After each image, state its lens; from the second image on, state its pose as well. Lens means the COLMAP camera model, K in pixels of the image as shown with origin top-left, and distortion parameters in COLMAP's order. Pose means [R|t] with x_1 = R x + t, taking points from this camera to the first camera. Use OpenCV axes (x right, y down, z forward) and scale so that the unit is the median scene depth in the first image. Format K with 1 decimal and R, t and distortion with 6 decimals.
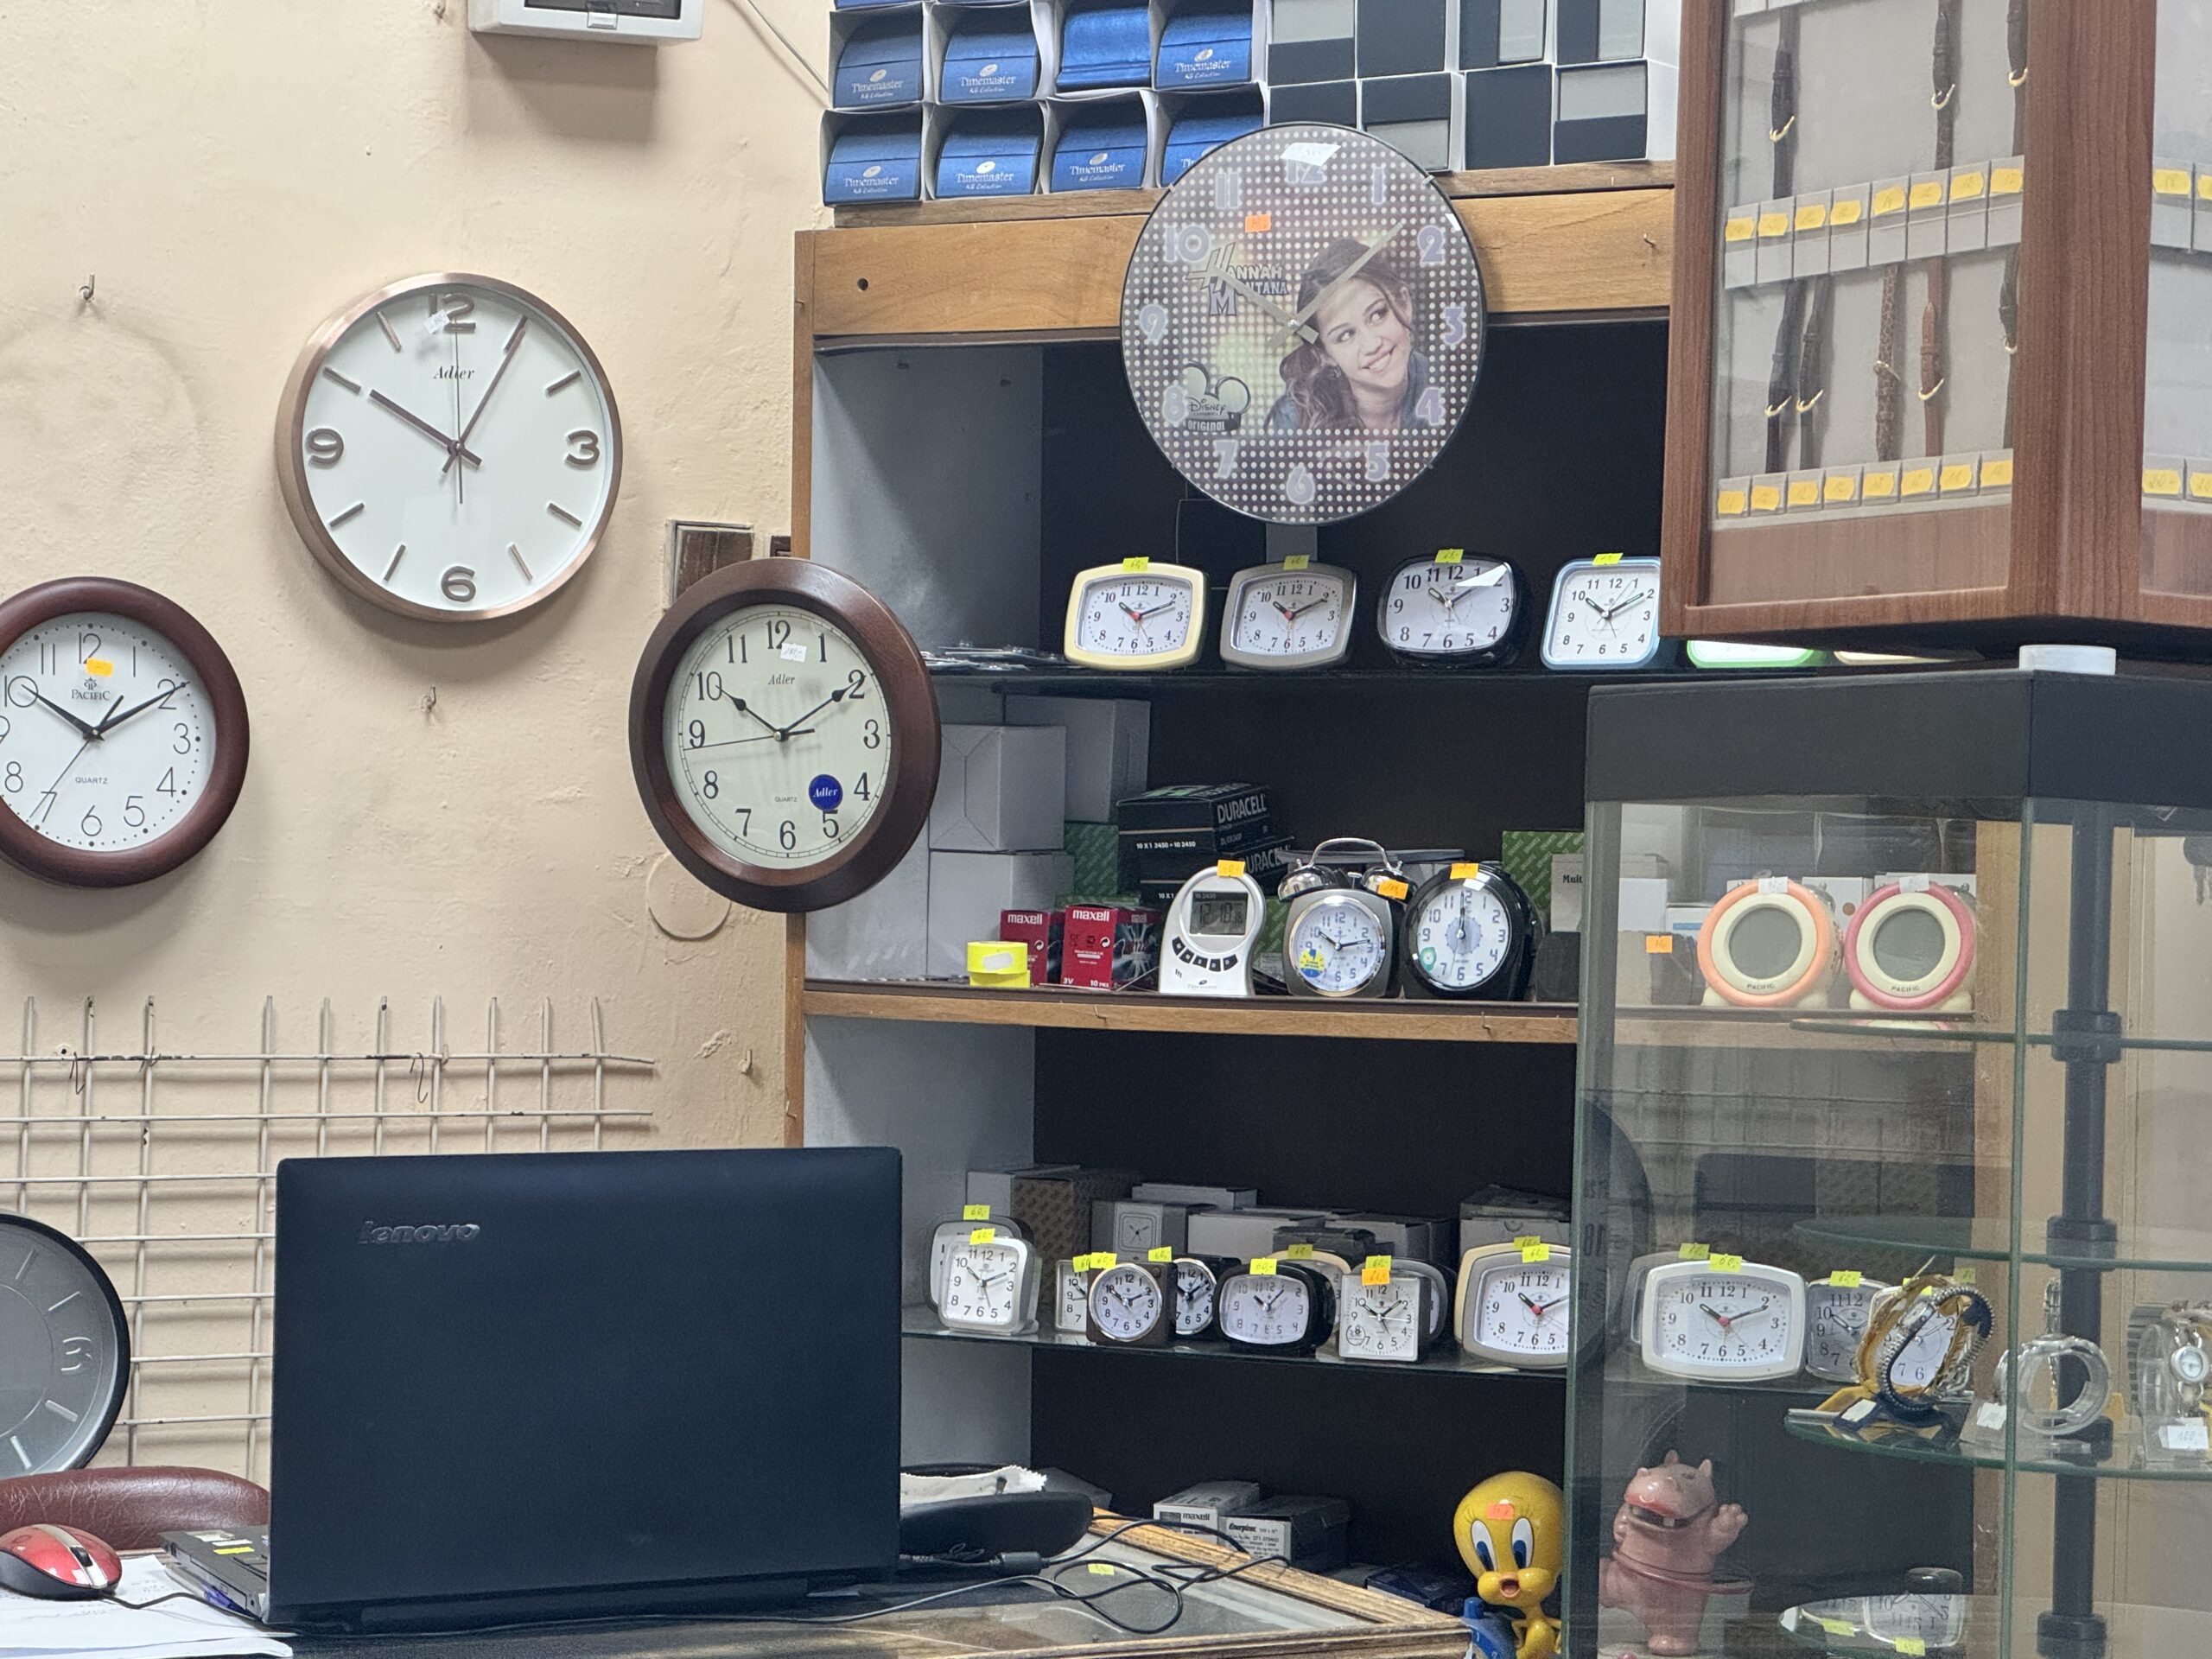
lens RADIAL K [[4885.8, 0, 1103.3], [0, 4885.8, 783.5], [0, 0, 1]] dist [-0.190867, 5.583514]
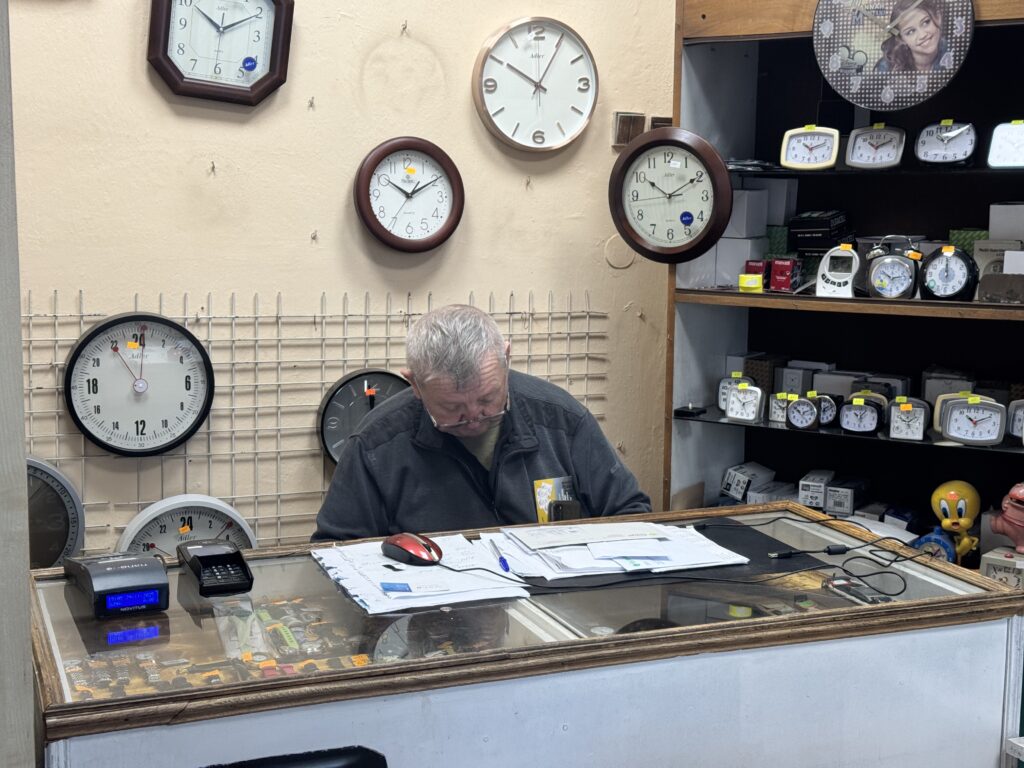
lens RADIAL K [[1407.7, 0, 510.9], [0, 1407.7, 387.9], [0, 0, 1]] dist [0.158902, -0.209440]
pose [[0.995358, 0.009323, -0.095790, -0.076918], [0.004688, 0.989420, 0.145004, -0.018601], [0.096128, -0.144780, 0.984783, 0.227262]]
